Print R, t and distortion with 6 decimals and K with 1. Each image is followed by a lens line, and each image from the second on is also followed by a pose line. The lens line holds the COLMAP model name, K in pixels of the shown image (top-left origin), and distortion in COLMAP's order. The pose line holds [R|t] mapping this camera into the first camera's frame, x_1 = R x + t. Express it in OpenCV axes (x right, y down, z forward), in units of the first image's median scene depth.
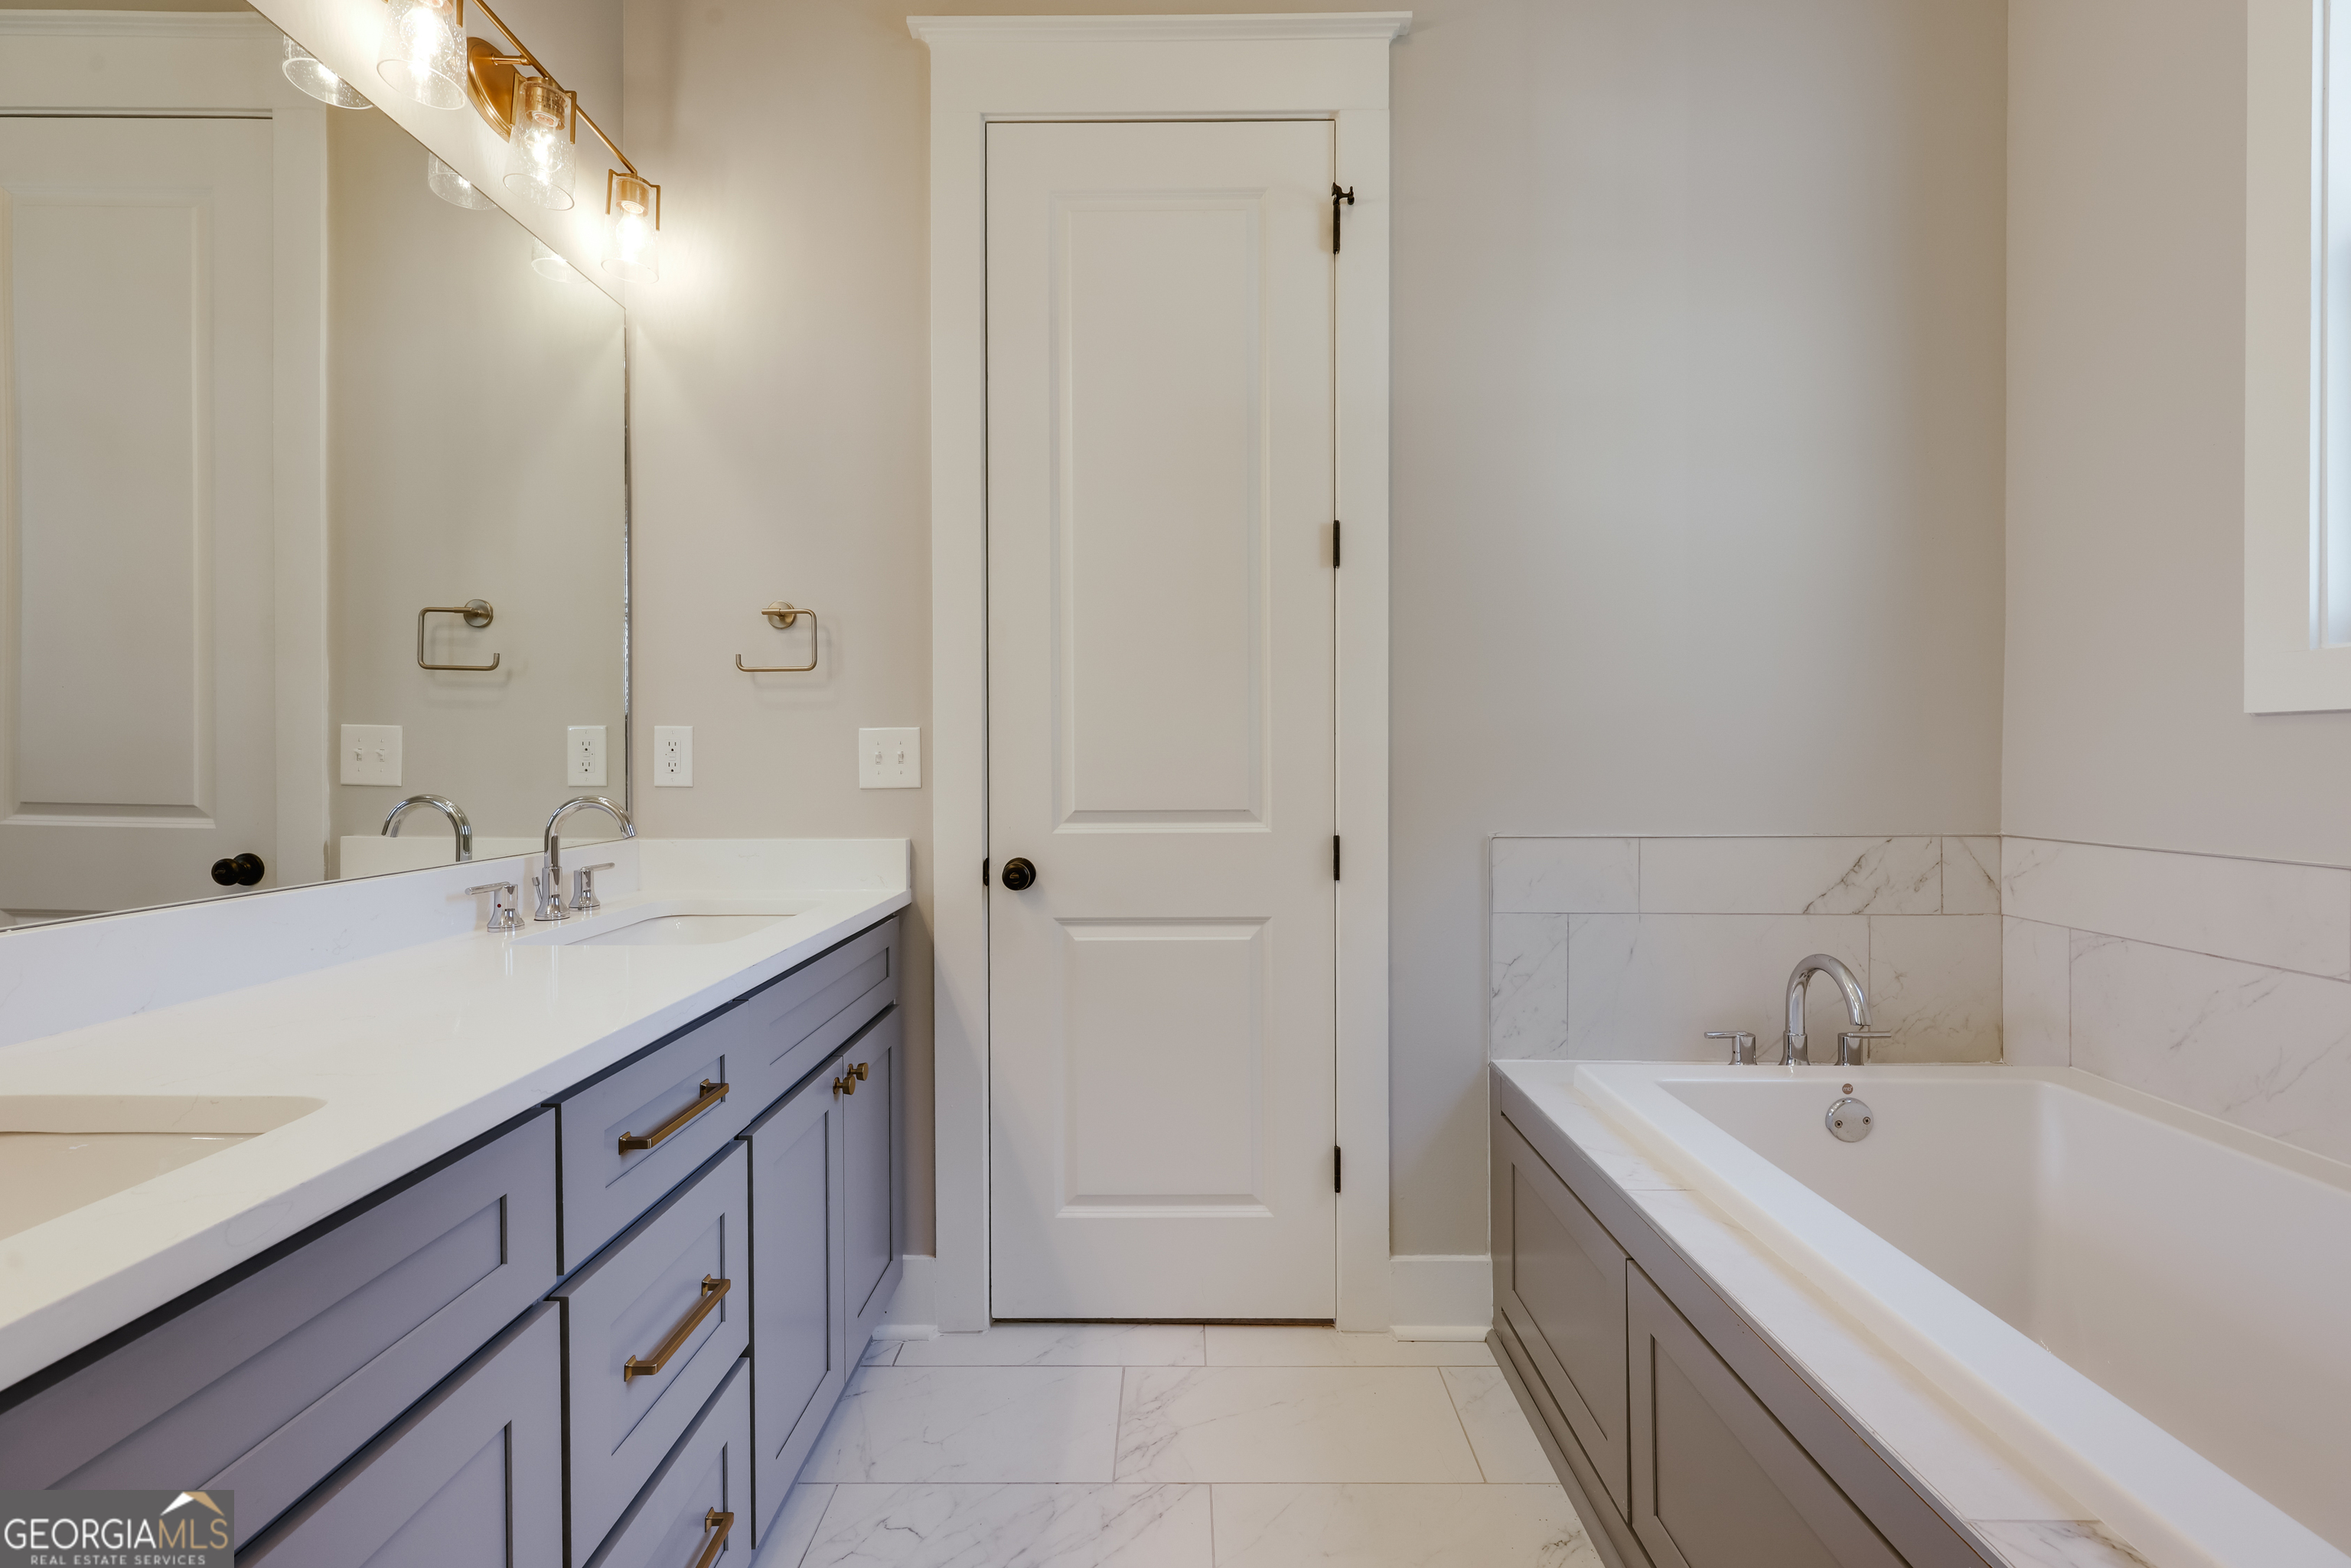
lens RADIAL K [[977.0, 0, 1172.3], [0, 977.0, 771.3], [0, 0, 1]] dist [0.004645, -0.000502]
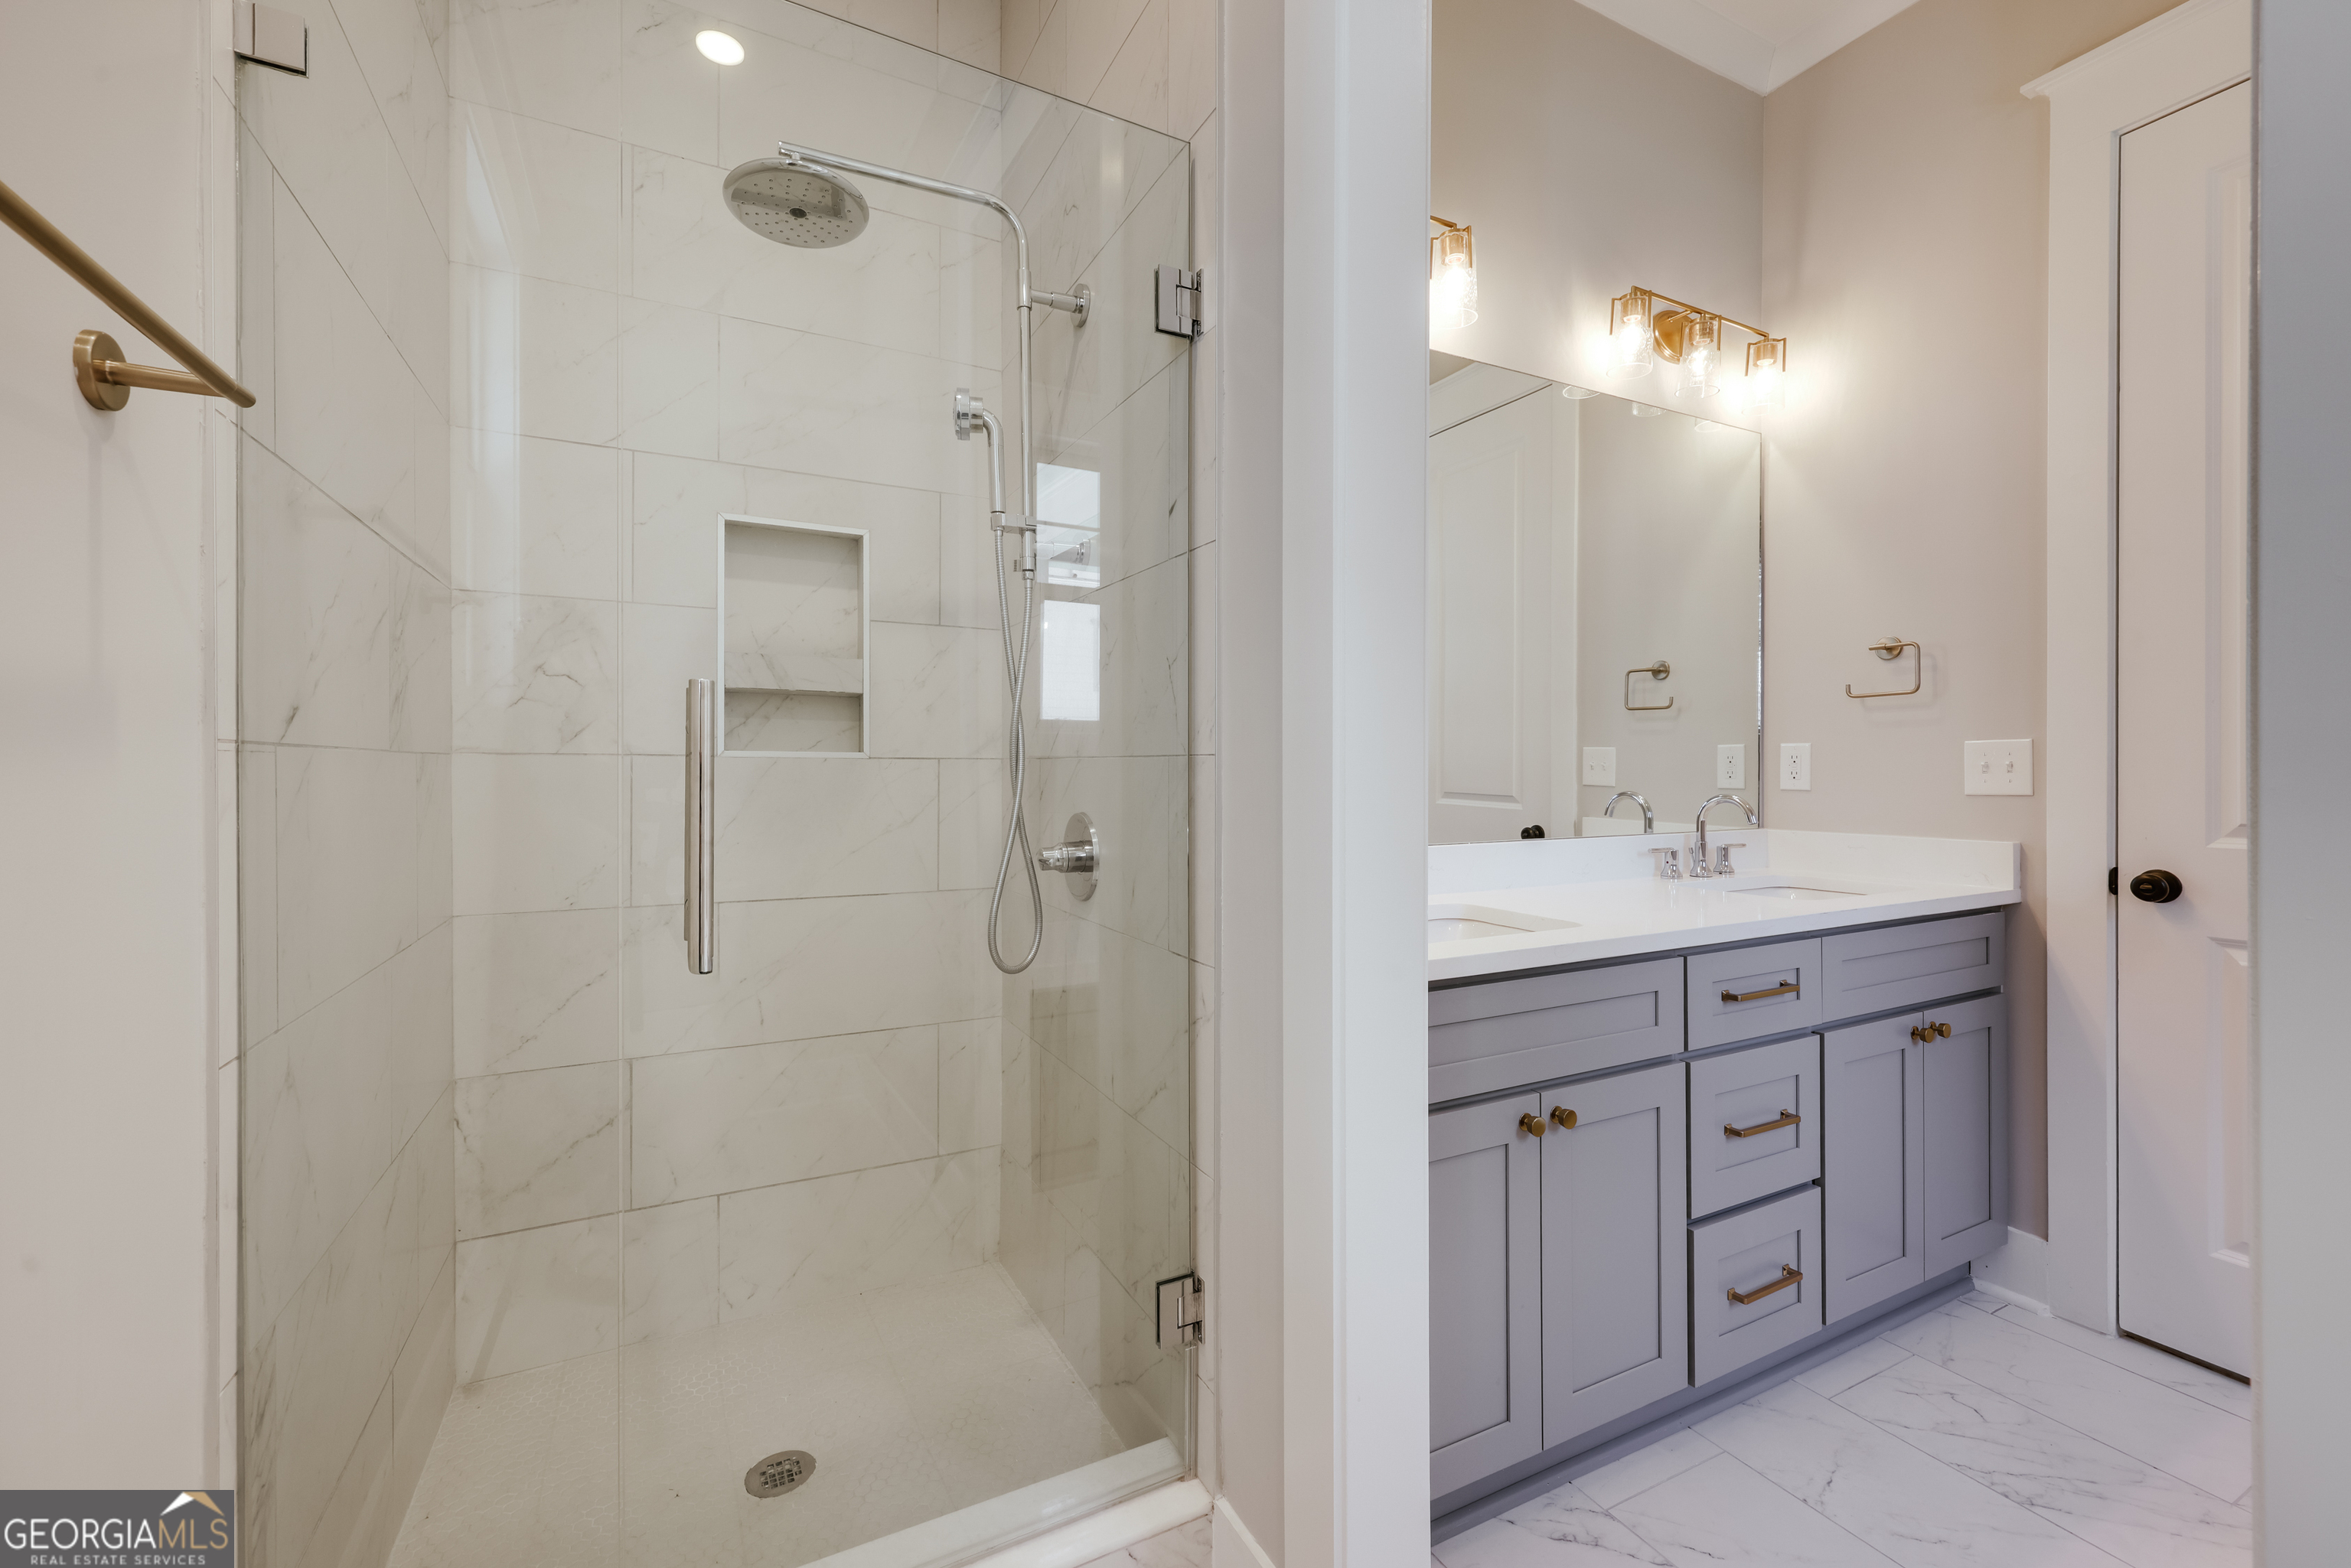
lens RADIAL K [[977.0, 0, 1182.7], [0, 977.0, 772.2], [0, 0, 1]] dist [0.004645, -0.000502]
pose [[0.467936, 0.001667, -0.883761, 0.259893], [-0.008099, 0.999964, -0.002401, 0.001579], [0.883725, 0.008281, 0.467933, -0.328104]]
